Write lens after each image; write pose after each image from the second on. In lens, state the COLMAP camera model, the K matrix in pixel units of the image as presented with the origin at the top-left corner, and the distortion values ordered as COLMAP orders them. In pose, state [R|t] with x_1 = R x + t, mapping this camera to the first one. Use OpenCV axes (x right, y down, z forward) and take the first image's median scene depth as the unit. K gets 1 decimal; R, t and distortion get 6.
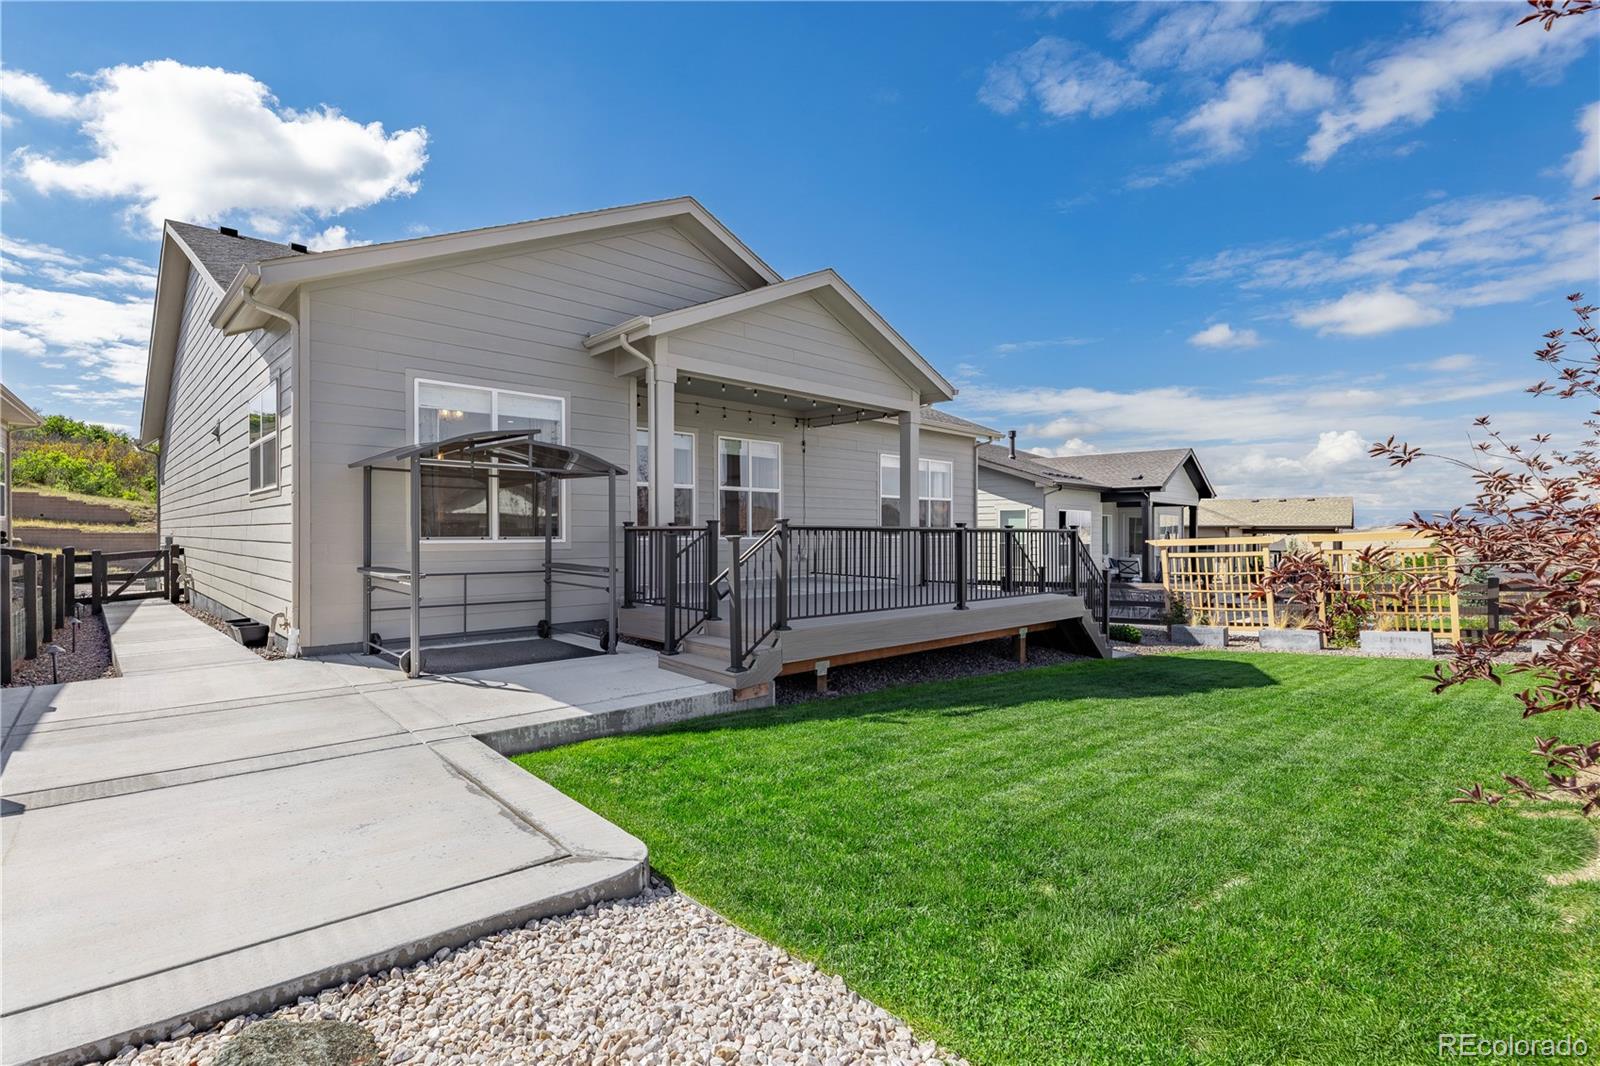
lens RADIAL K [[746.5, 0, 781.3], [0, 746.5, 532.2], [0, 0, 1]] dist [0.002635, 0.000512]
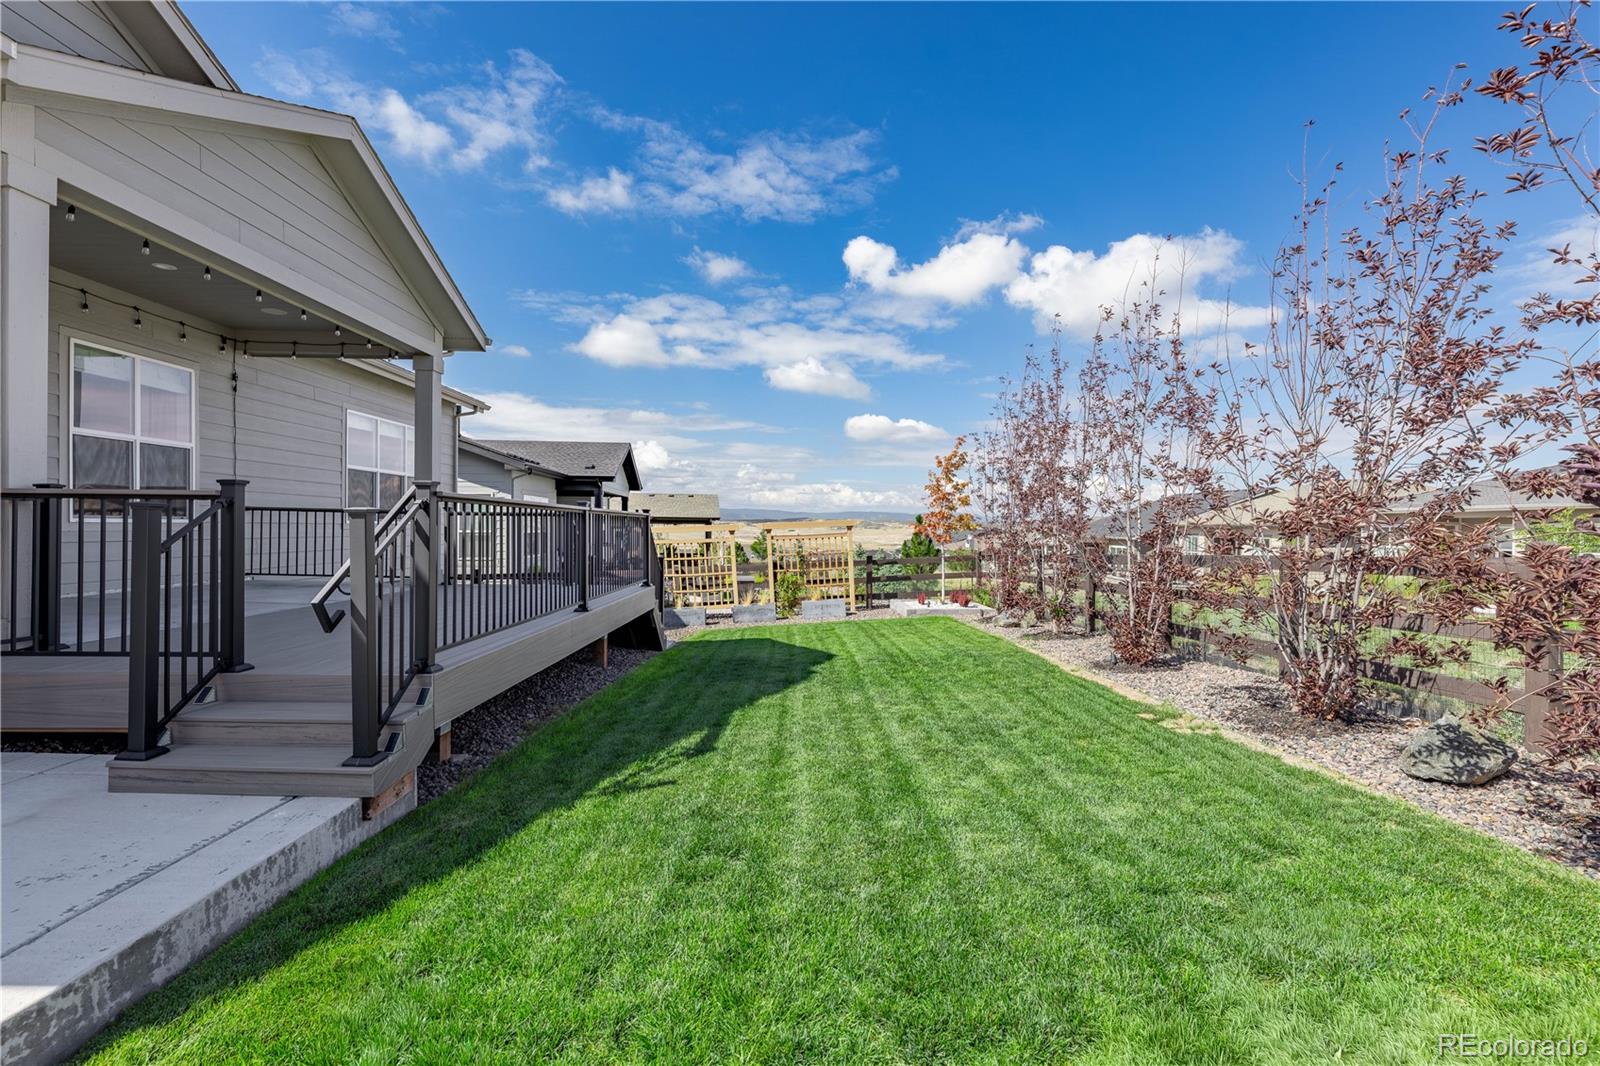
lens RADIAL K [[727.0, 0, 832.6], [0, 727.0, 525.0], [0, 0, 1]] dist [-0.011536, 0.000189]
pose [[0.656854, 0.008049, 0.753974, -0.198346], [-0.010655, 0.999942, -0.001391, 0.013040], [-0.753942, -0.007120, 0.656902, 0.358501]]
